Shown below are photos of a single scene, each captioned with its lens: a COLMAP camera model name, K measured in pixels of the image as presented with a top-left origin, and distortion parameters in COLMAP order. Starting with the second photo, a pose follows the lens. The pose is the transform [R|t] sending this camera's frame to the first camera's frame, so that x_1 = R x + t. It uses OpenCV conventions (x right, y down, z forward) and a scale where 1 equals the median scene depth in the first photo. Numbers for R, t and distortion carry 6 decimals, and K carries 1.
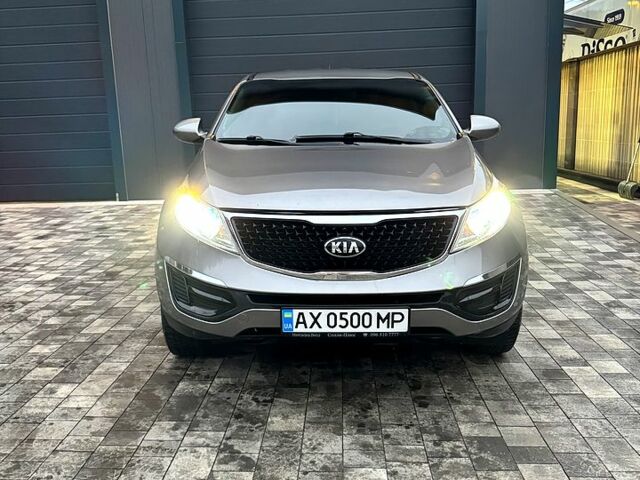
lens RADIAL K [[595.0, 0, 325.8], [0, 595.0, 242.5], [0, 0, 1]] dist [0.036171, 0.000000]
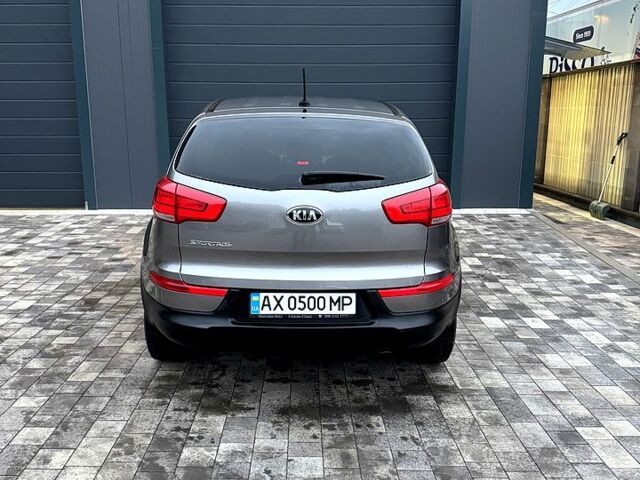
lens RADIAL K [[595.0, 0, 319.8], [0, 595.0, 245.3], [0, 0, 1]] dist [0.036171, 0.000000]
pose [[0.998109, 0.020919, 0.057795, -0.065883], [-0.021555, 0.999714, 0.010396, -0.070571], [-0.057561, -0.011622, 0.998274, 0.037836]]
